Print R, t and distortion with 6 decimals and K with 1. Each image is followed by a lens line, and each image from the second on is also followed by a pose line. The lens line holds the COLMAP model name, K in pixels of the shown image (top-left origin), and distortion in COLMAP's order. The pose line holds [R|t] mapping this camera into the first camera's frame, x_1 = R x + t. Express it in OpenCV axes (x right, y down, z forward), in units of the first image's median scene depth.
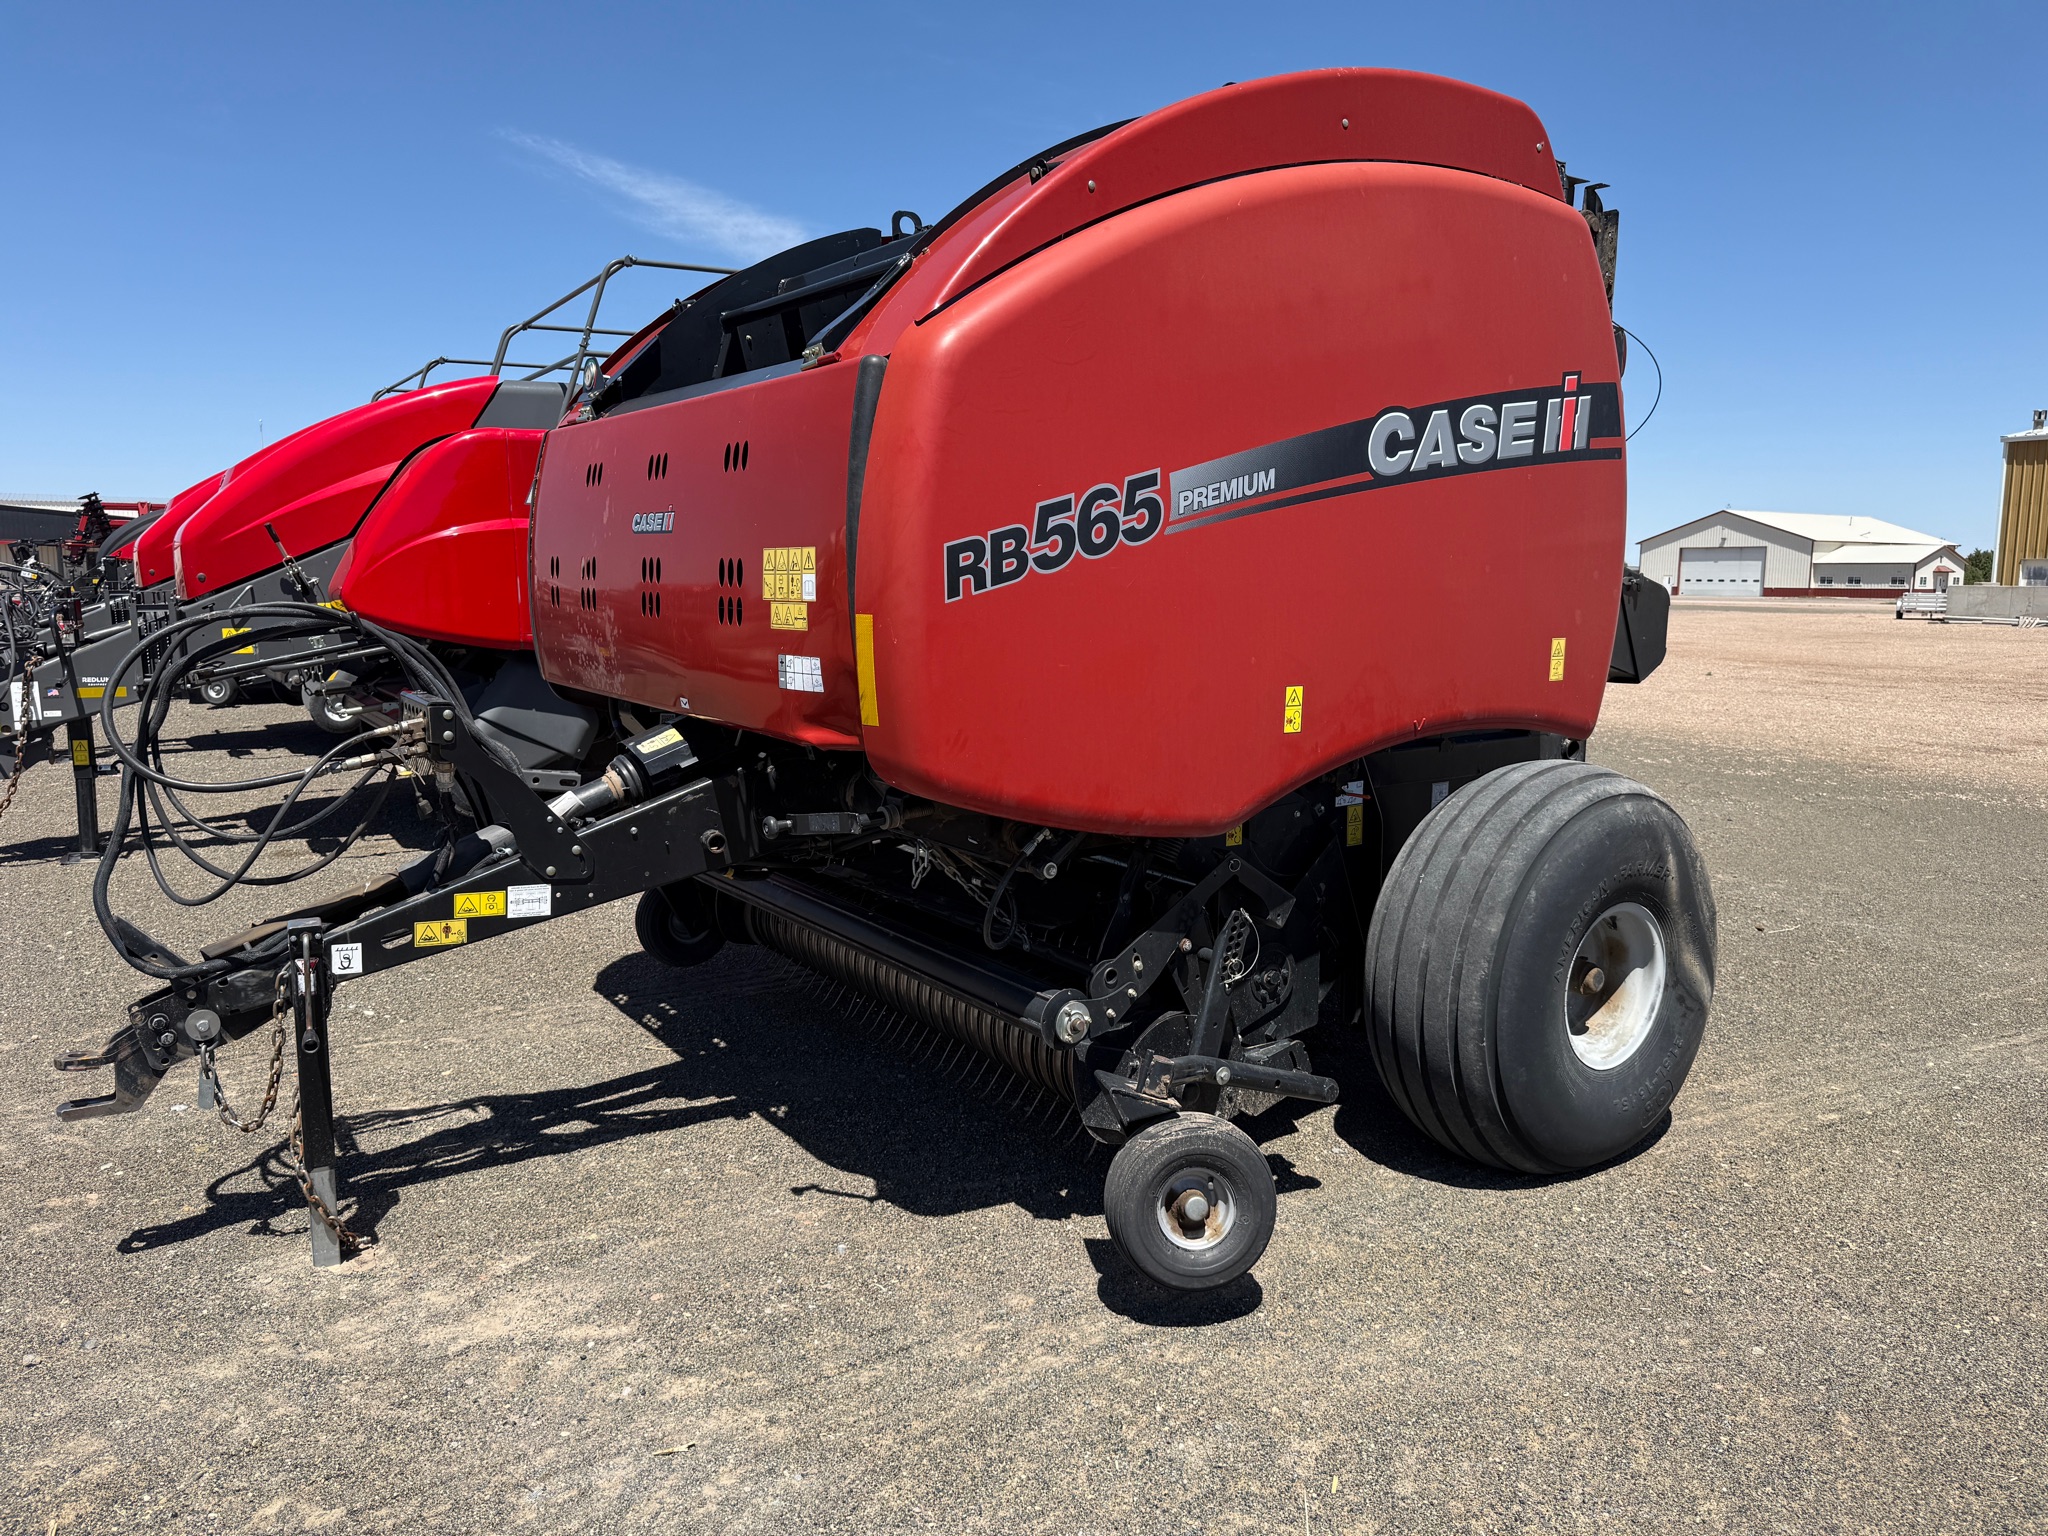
lens RADIAL K [[1431.8, 0, 1015.1], [0, 1431.8, 756.7], [0, 0, 1]] dist [0.117561, -0.181587]
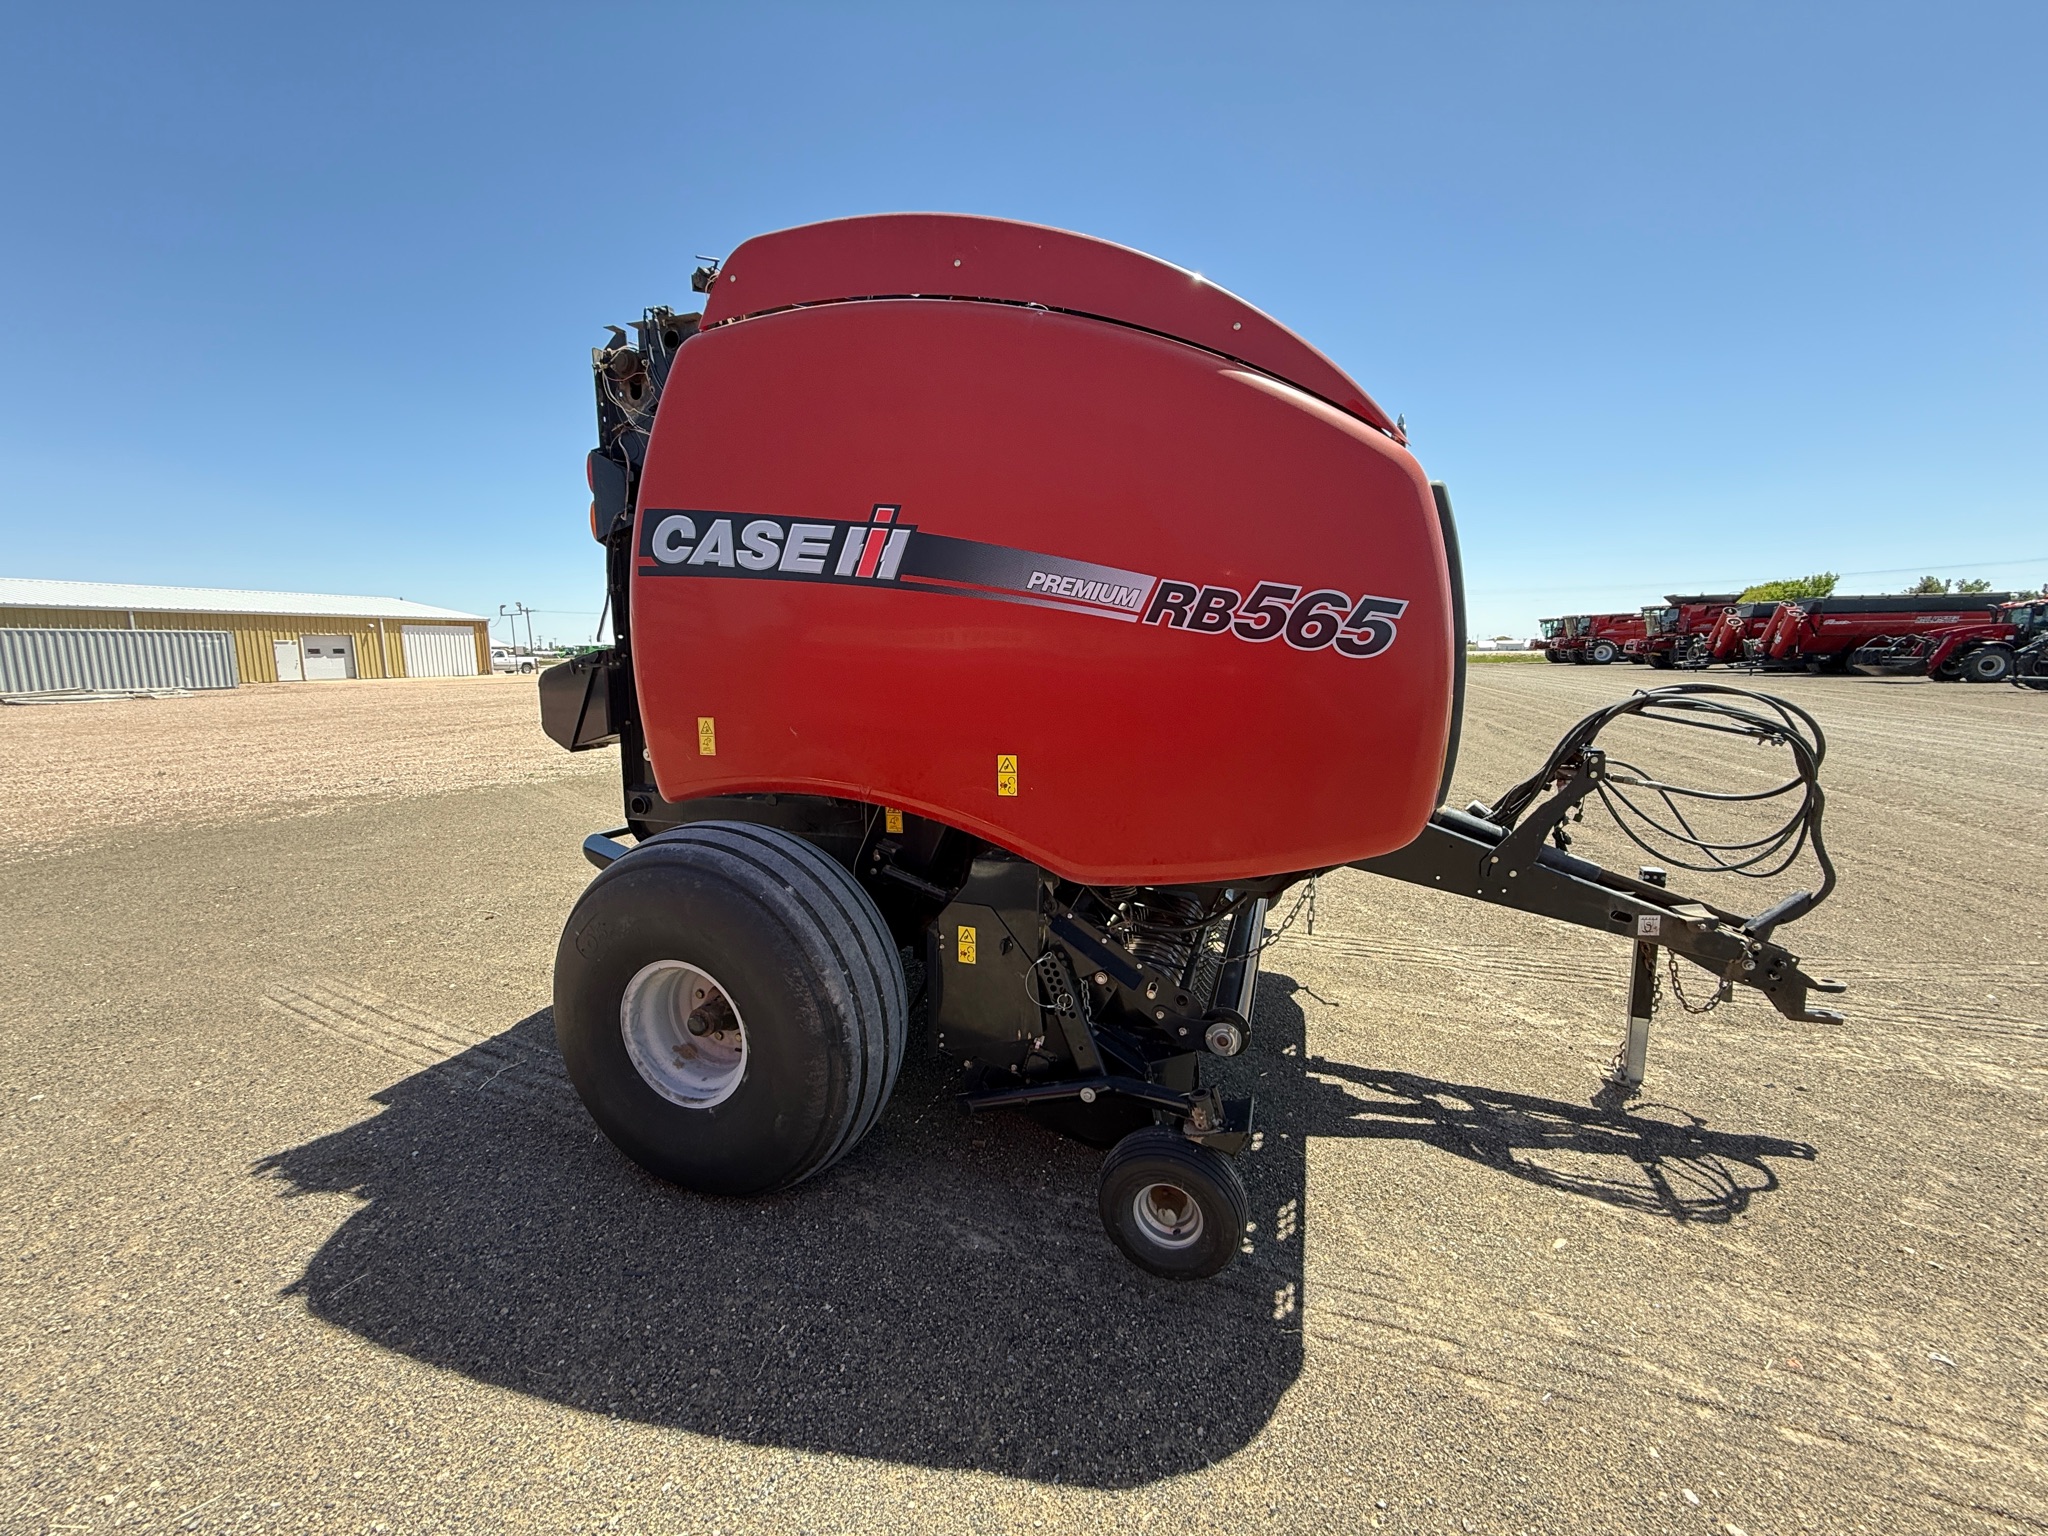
lens RADIAL K [[816.2, 0, 1013.3], [0, 816.2, 760.5], [0, 0, 1]] dist [0.000290, -0.000288]
pose [[-0.595828, -0.109400, 0.795626, -0.725590], [0.106642, 0.971128, 0.213395, -0.264825], [-0.796000, 0.211994, -0.566959, 1.942145]]
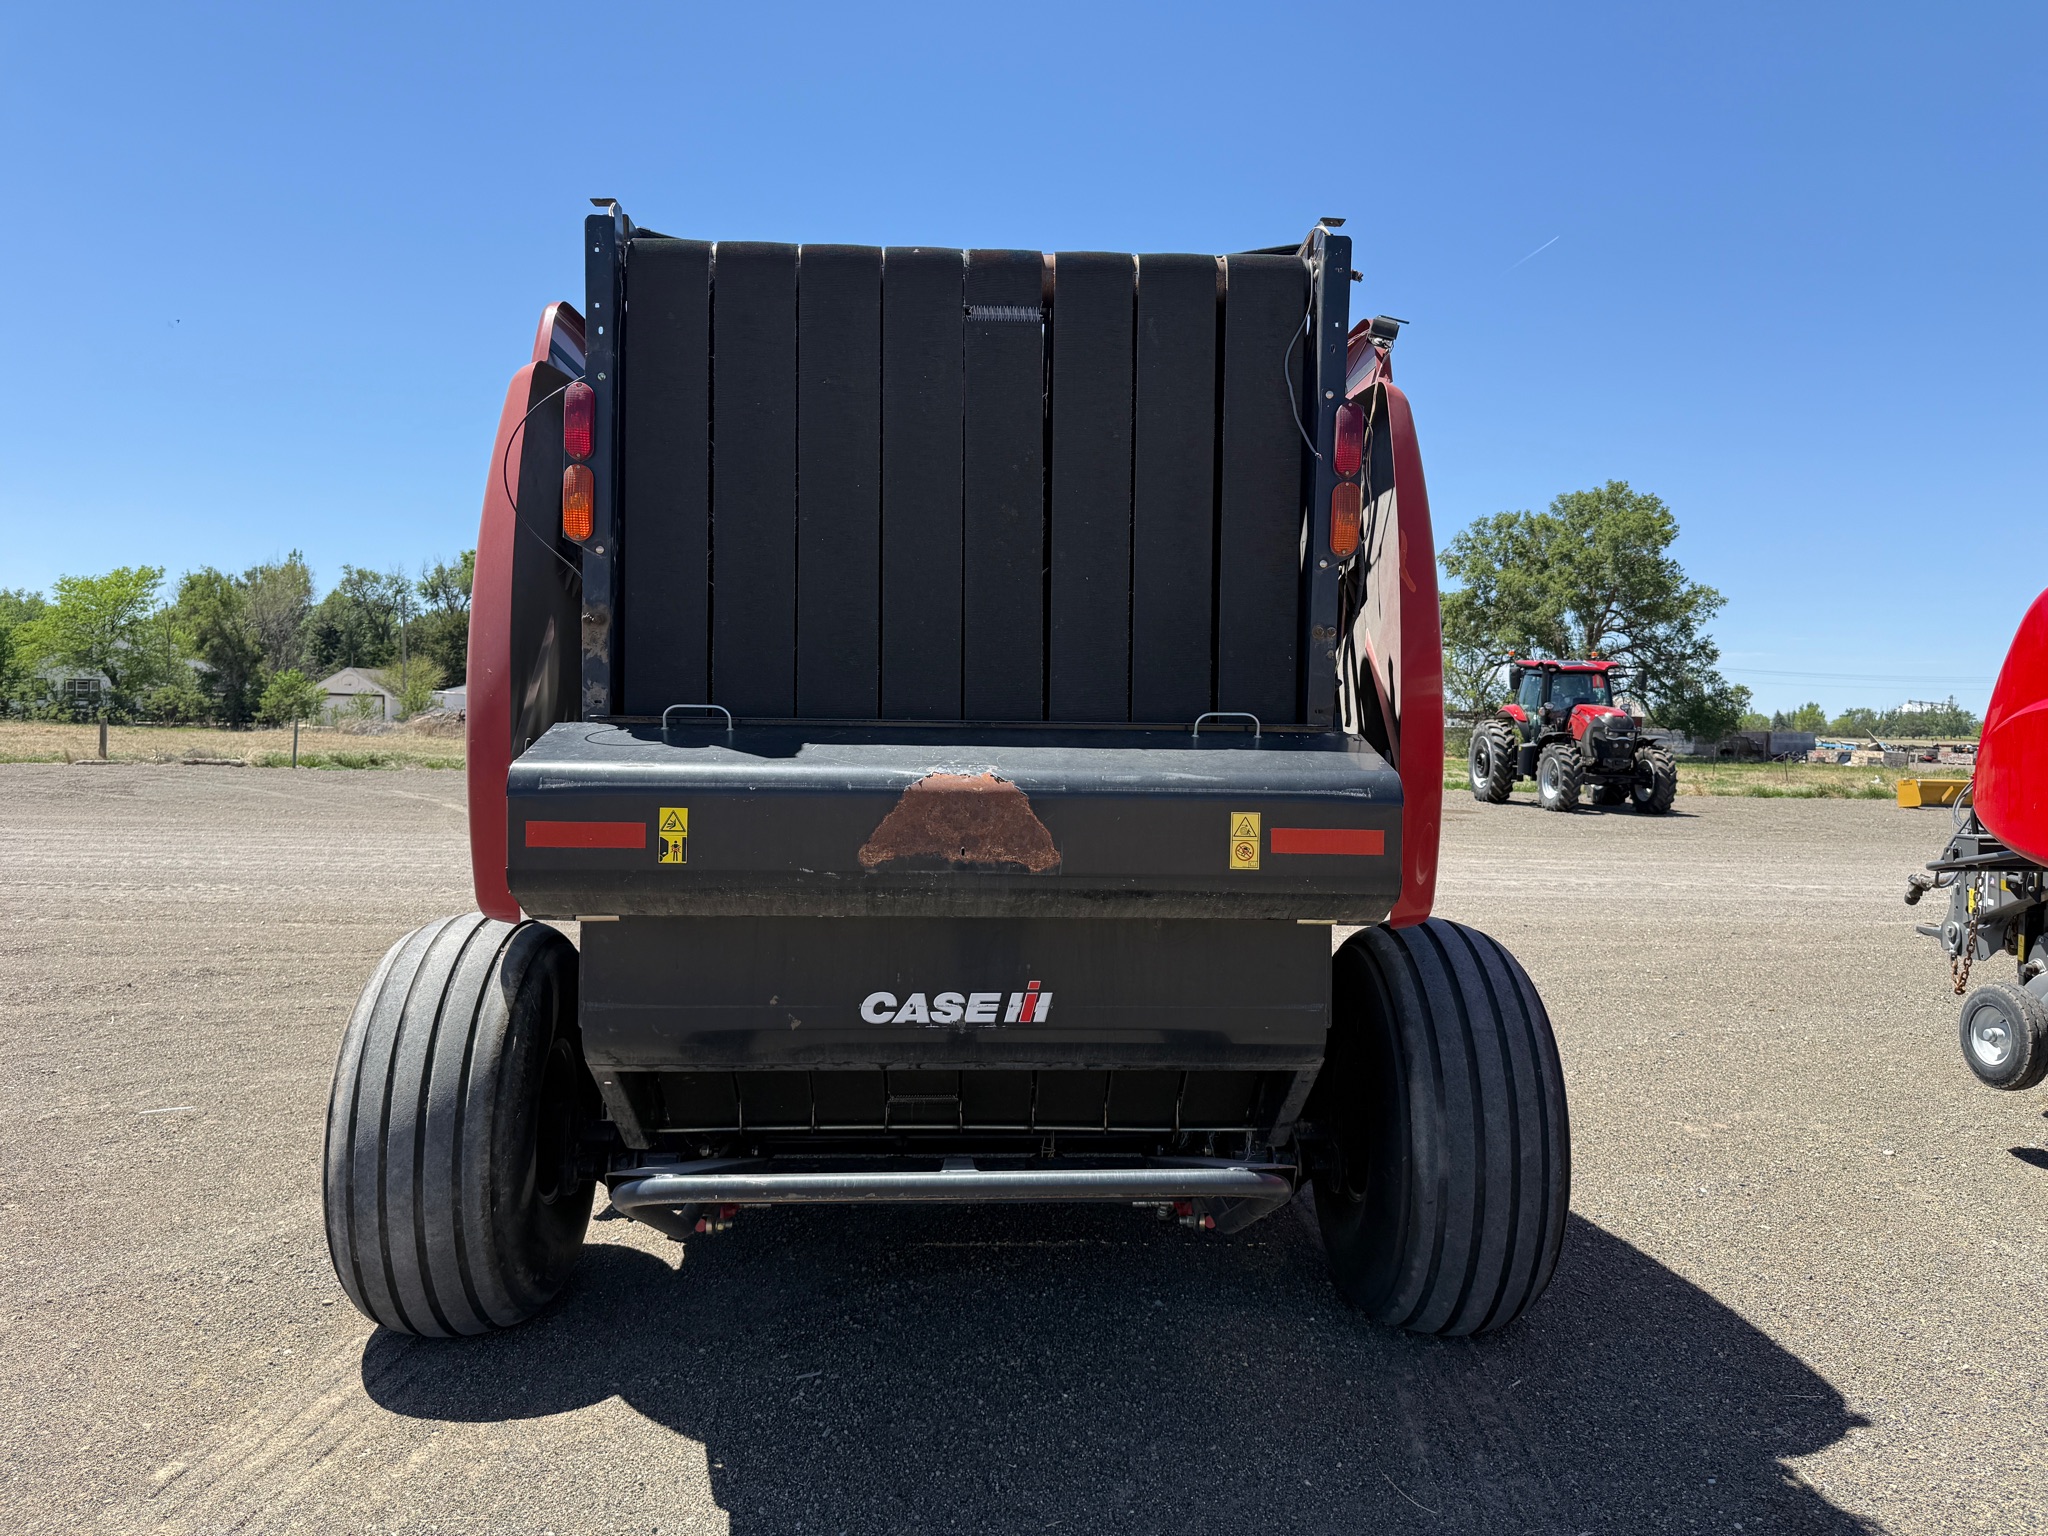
lens RADIAL K [[1437.4, 0, 1023.4], [0, 1437.4, 741.1], [0, 0, 1]] dist [0.119388, -0.155115]
pose [[-0.528985, -0.005174, -0.848616, 1.182430], [-0.131706, 0.988366, 0.076073, -0.278326], [0.838349, 0.152009, -0.523512, 2.078242]]
